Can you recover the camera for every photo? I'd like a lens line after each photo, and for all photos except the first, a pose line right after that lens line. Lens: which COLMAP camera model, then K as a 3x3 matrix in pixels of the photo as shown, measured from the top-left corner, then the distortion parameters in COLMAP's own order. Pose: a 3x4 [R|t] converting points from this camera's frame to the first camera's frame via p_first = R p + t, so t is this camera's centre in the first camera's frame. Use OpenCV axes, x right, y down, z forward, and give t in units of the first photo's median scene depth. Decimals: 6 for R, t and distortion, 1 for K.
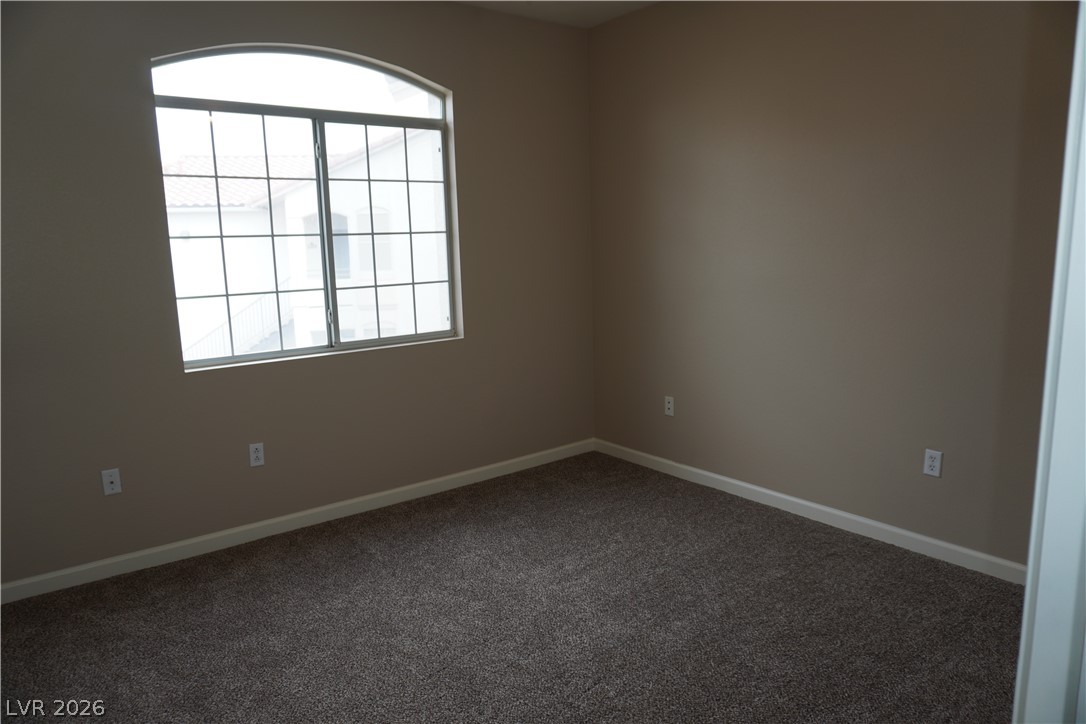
lens RADIAL K [[727.4, 0, 543.0], [0, 727.4, 362.0], [0, 0, 1]] dist [-0.031284, 0.026033]
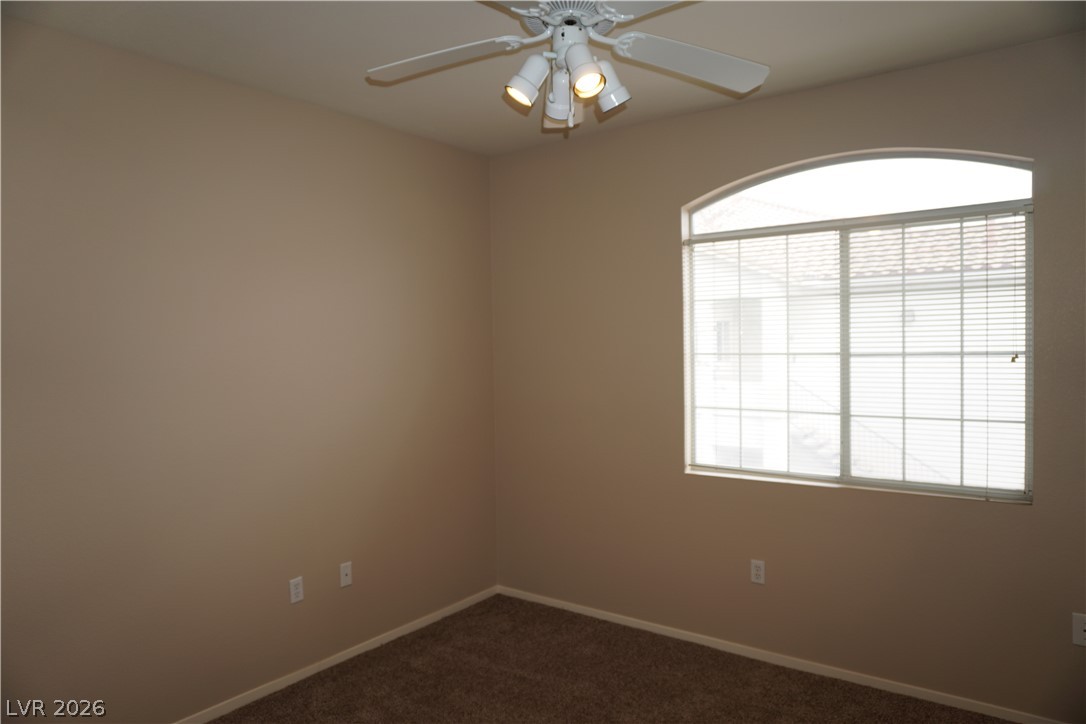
lens RADIAL K [[727.4, 0, 543.0], [0, 727.4, 362.0], [0, 0, 1]] dist [-0.031284, 0.026033]
pose [[0.250739, 0.026915, -0.967680, 0.469729], [-0.163960, 0.986352, -0.015050, -0.089962], [0.954069, 0.162434, 0.251730, 0.413137]]
